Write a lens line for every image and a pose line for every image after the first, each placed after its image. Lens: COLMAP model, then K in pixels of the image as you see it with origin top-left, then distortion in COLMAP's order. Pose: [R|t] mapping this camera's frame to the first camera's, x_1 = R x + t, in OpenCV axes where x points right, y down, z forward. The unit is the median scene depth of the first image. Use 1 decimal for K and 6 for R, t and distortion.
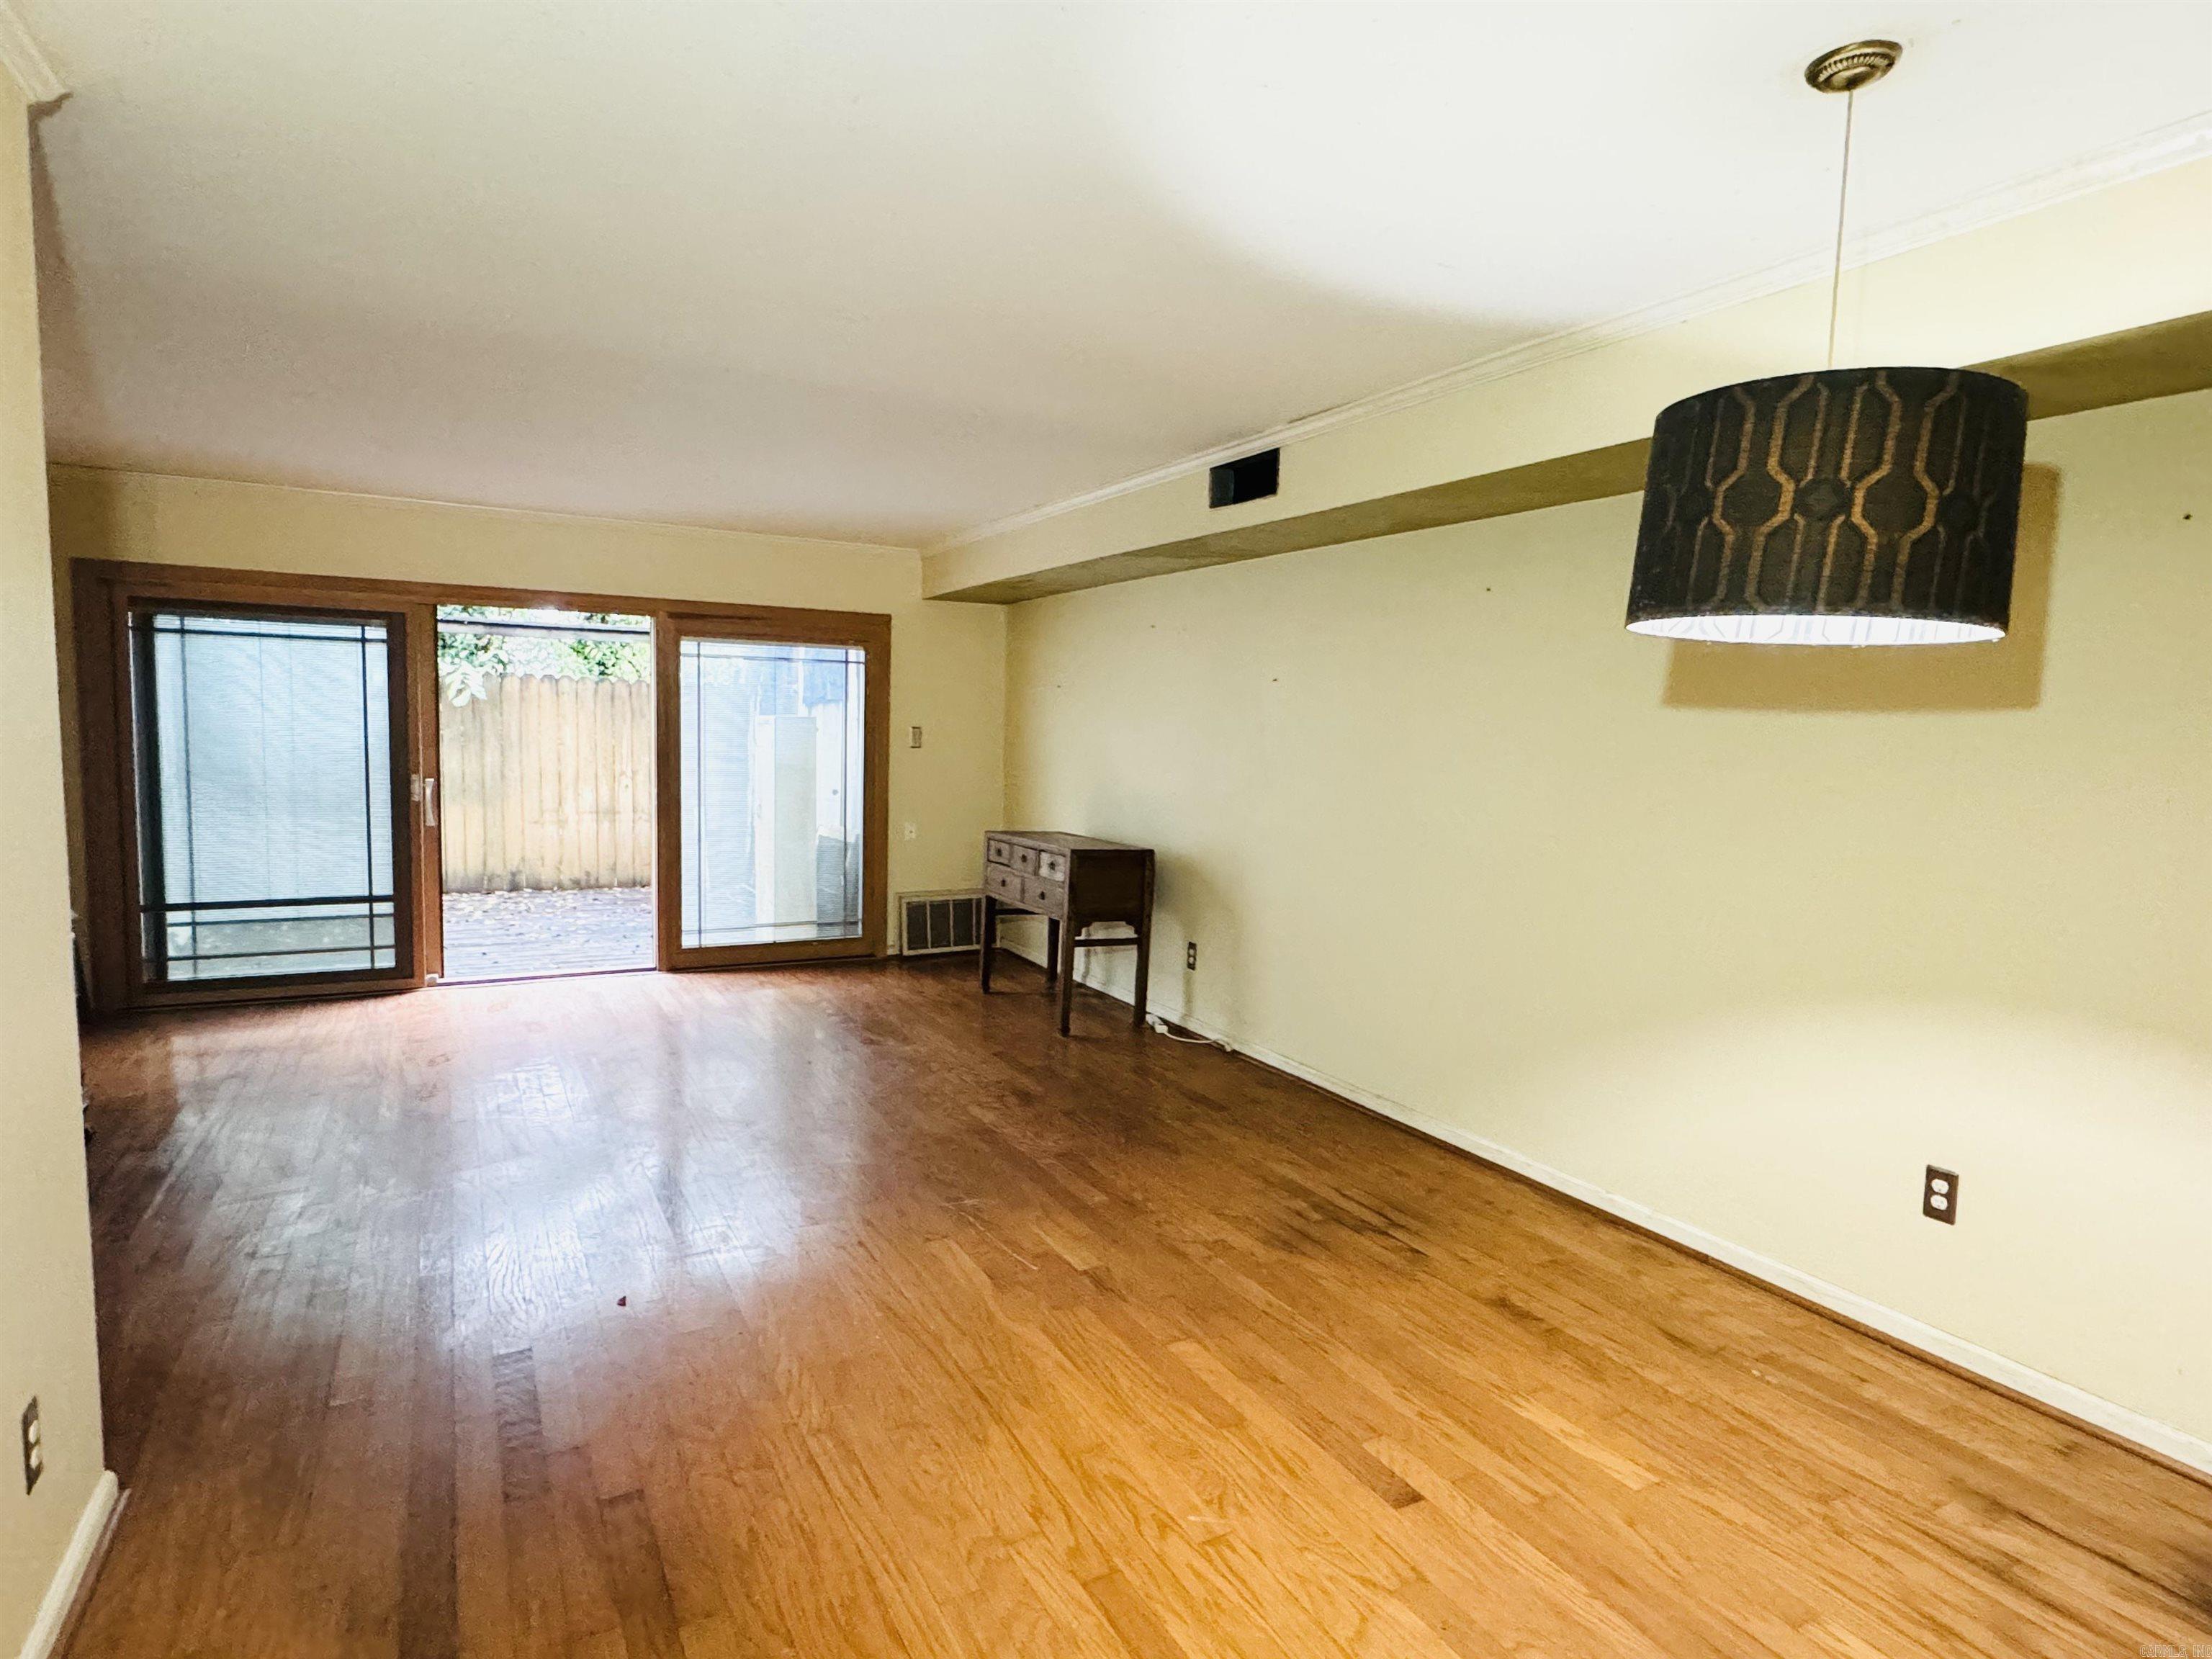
lens RADIAL K [[1193.2, 0, 1101.7], [0, 1193.2, 838.3], [0, 0, 1]] dist [-0.004351, 0.001866]
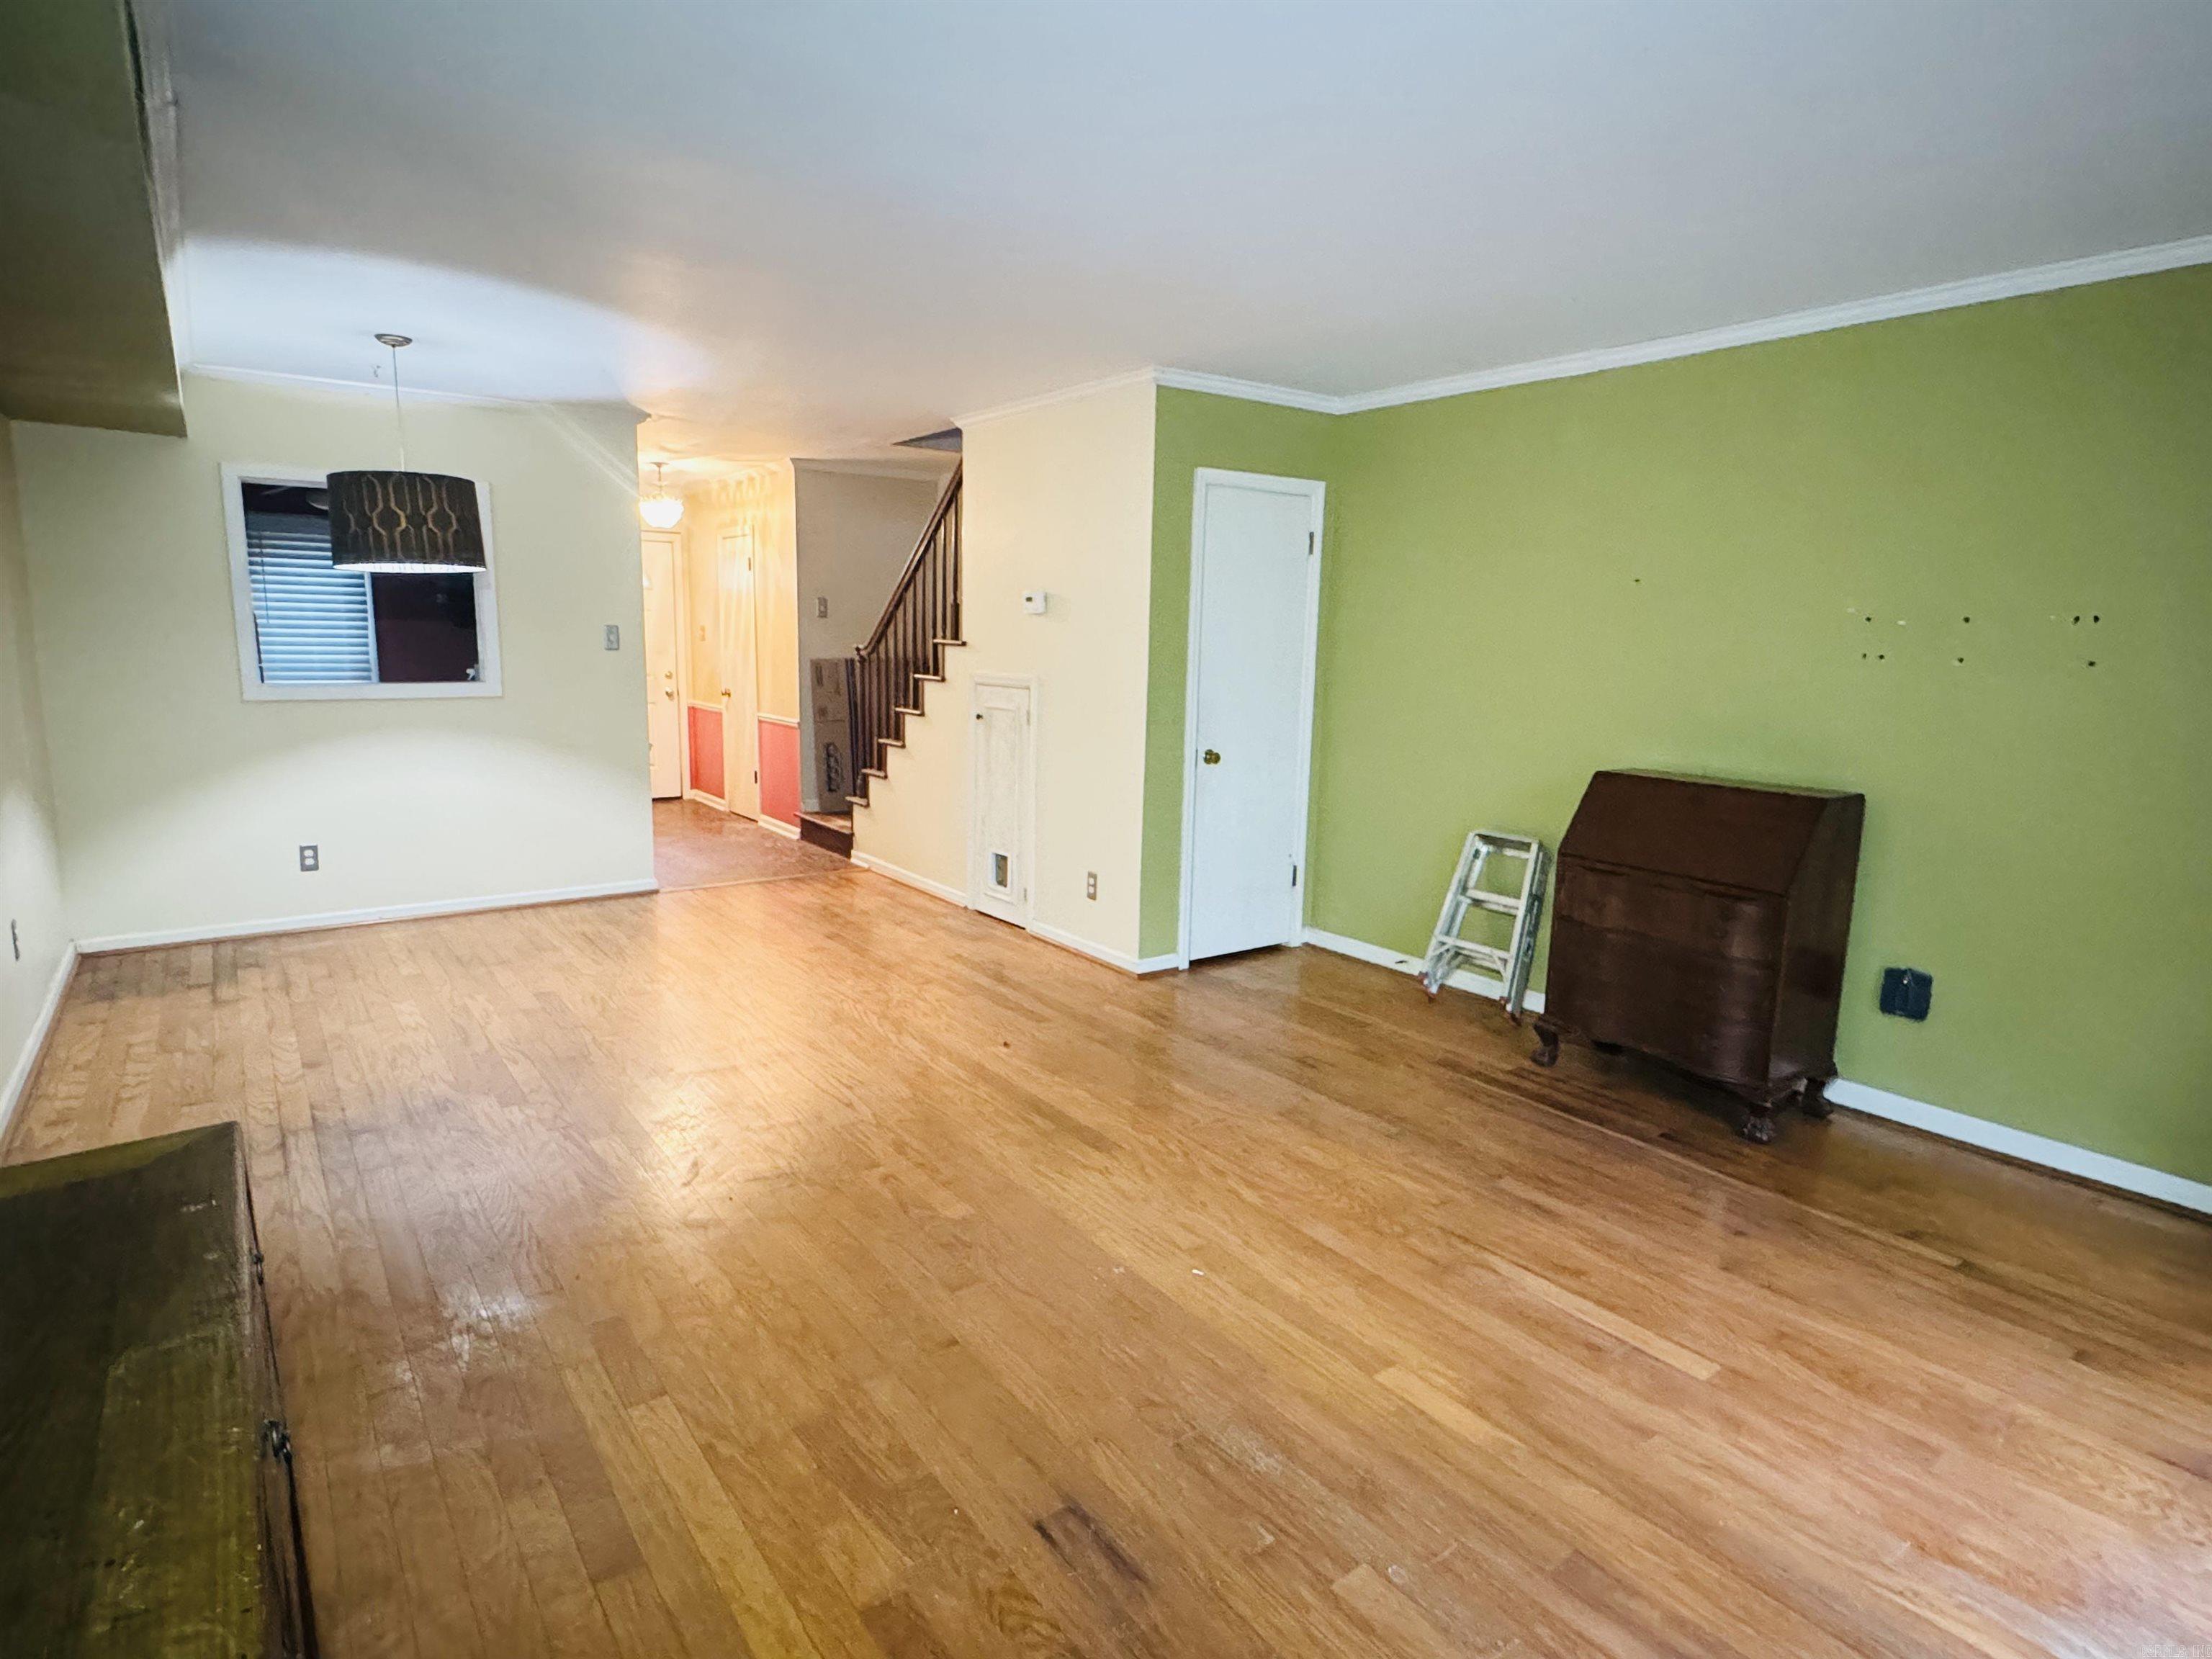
lens RADIAL K [[1193.2, 0, 1101.7], [0, 1193.2, 838.3], [0, 0, 1]] dist [-0.004351, 0.001866]
pose [[-0.989668, -0.021396, -0.141772, -0.369761], [-0.058364, 0.963290, 0.262042, -0.273471], [0.130960, 0.267609, -0.954586, 2.752544]]
